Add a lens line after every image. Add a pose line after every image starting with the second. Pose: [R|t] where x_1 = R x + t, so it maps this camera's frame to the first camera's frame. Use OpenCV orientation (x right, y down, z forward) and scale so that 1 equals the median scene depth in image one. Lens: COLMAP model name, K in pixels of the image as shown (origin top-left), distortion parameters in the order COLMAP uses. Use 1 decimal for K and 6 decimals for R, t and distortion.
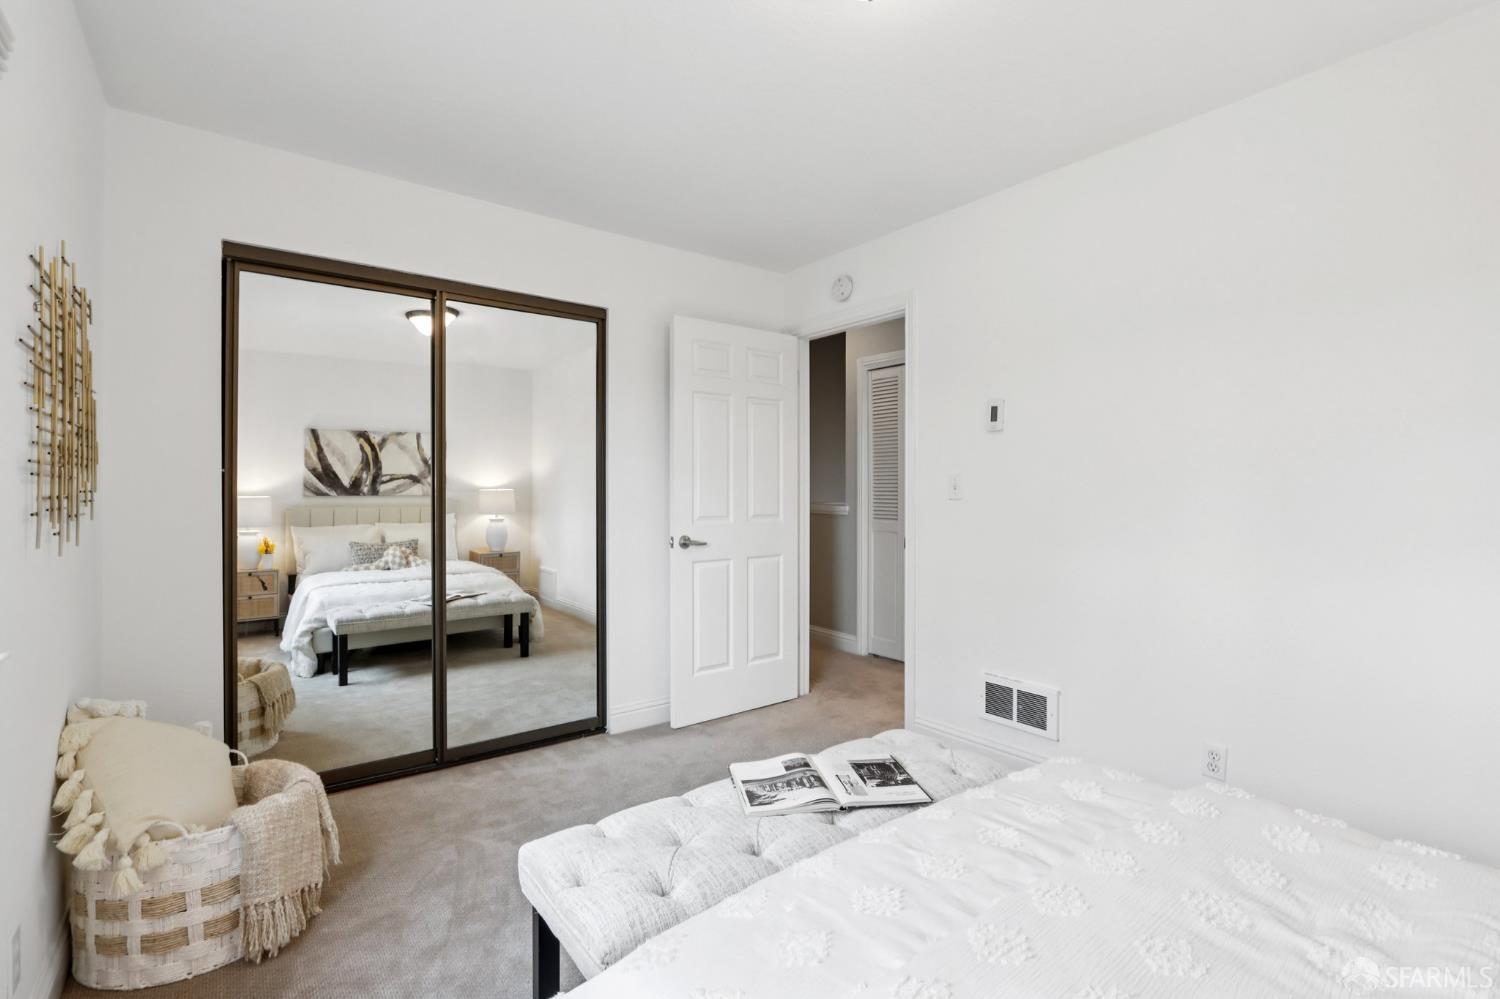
lens RADIAL K [[691.1, 0, 754.9], [0, 691.1, 495.0], [0, 0, 1]] dist [-0.010224, 0.000113]
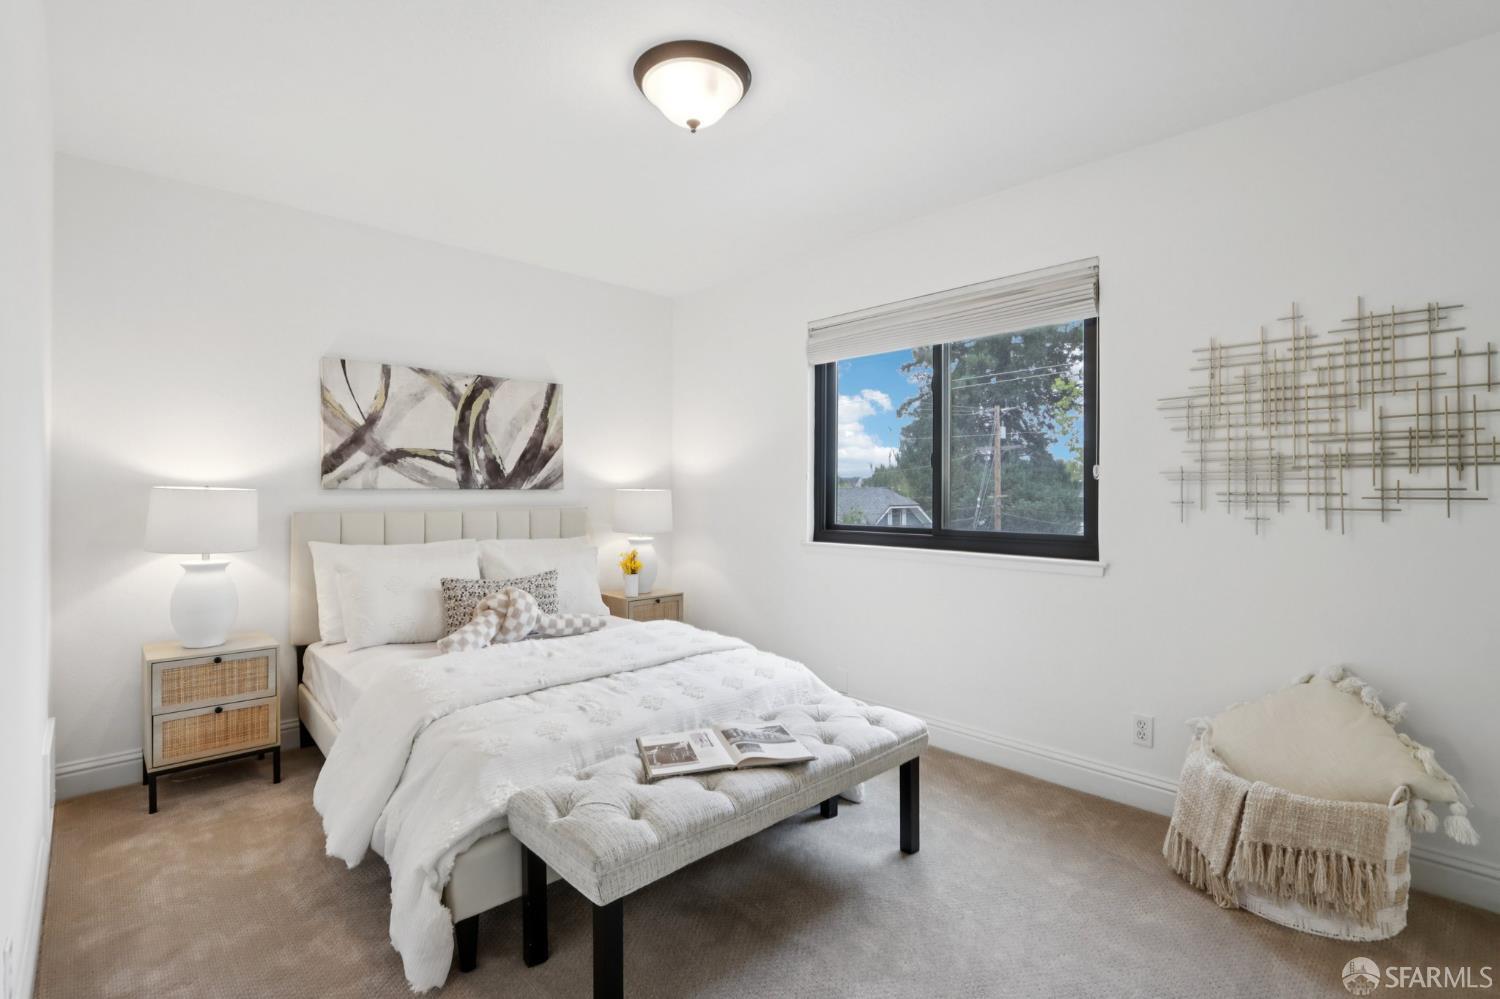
lens RADIAL K [[691.1, 0, 753.3], [0, 691.1, 496.5], [0, 0, 1]] dist [-0.010224, 0.000113]
pose [[-0.992621, -0.001990, -0.121241, 0.188308], [-0.002995, 0.999963, 0.008105, -0.002049], [0.121220, 0.008408, -0.992590, 2.100558]]
